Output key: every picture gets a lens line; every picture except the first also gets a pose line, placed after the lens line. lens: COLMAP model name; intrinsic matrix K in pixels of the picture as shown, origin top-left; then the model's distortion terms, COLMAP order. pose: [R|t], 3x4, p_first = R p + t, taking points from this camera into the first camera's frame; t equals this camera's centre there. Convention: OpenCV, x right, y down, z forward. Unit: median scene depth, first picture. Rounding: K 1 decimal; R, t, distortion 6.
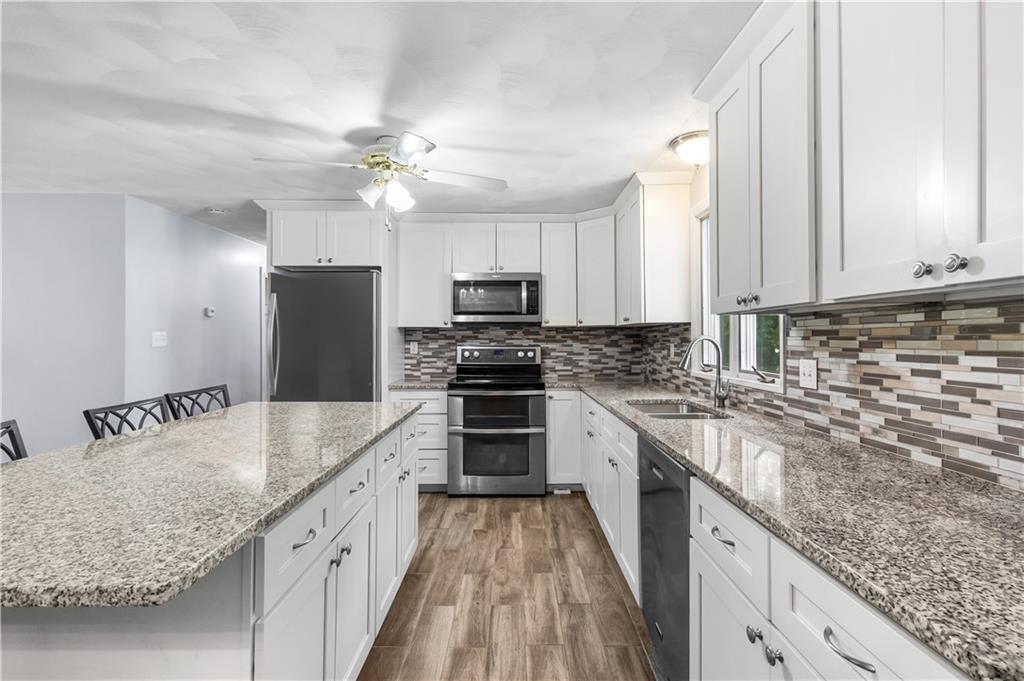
lens RADIAL K [[492.5, 0, 513.5], [0, 492.5, 333.3], [0, 0, 1]] dist [0.012189, 0.000114]
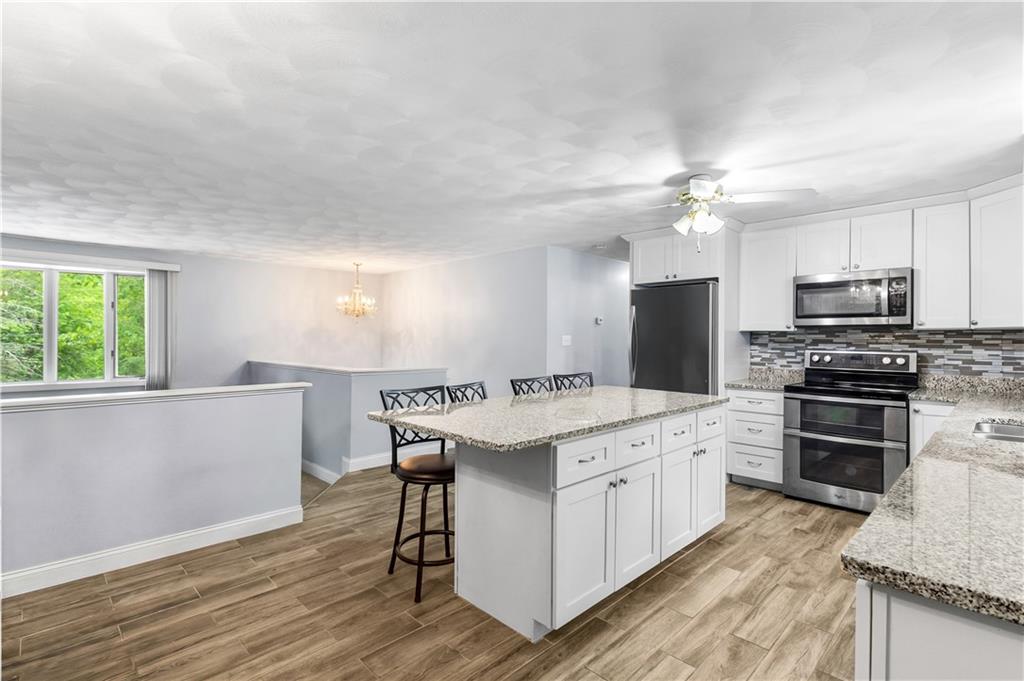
lens RADIAL K [[492.5, 0, 513.5], [0, 492.5, 333.3], [0, 0, 1]] dist [0.012189, 0.000114]
pose [[0.701661, -0.003172, -0.712504, 0.205708], [-0.001487, 0.999981, -0.005917, -0.000539], [0.712510, 0.005212, 0.701643, -0.122270]]
